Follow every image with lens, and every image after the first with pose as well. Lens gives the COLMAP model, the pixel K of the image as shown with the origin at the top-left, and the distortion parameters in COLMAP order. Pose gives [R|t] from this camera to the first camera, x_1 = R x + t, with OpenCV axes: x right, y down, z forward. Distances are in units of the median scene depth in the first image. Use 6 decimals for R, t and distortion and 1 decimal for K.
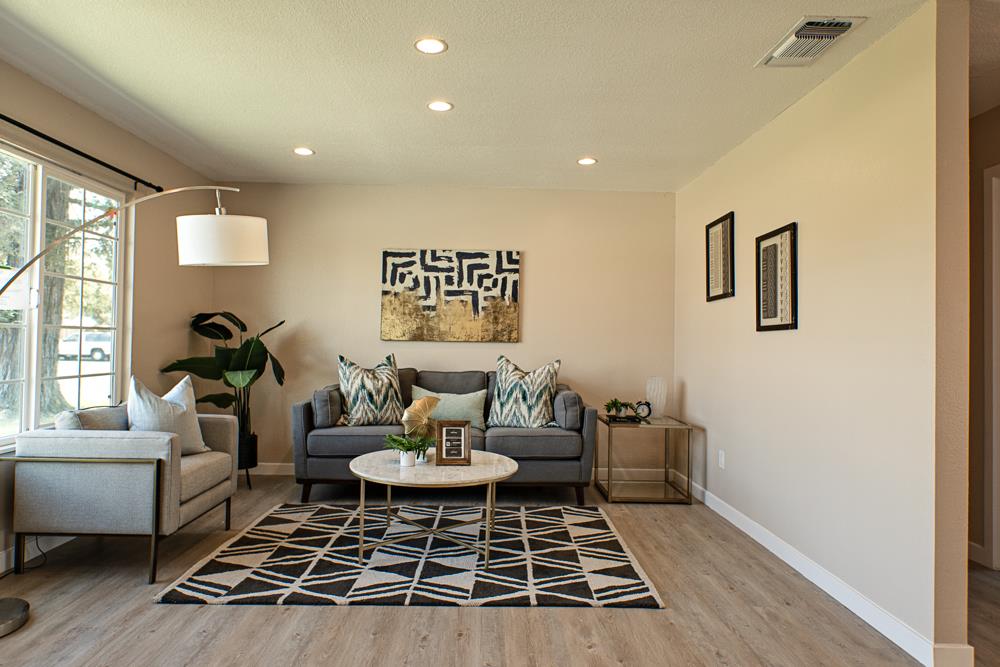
lens RADIAL K [[626.0, 0, 495.7], [0, 626.0, 331.2], [0, 0, 1]] dist [0.009392, 0.001820]
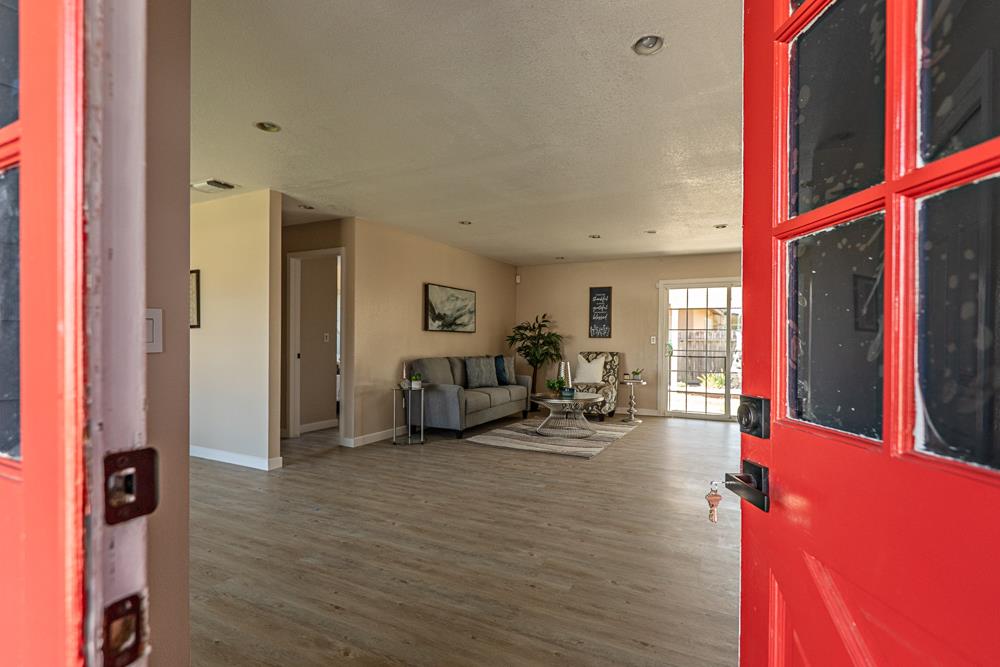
lens RADIAL K [[489.8, 0, 498.0], [0, 489.8, 337.8], [0, 0, 1]] dist [-0.006369, -0.000845]
pose [[0.485401, -0.009107, 0.874244, -0.343184], [-0.010834, 0.999806, 0.016430, -0.007550], [-0.874225, -0.017446, 0.485208, -0.450326]]
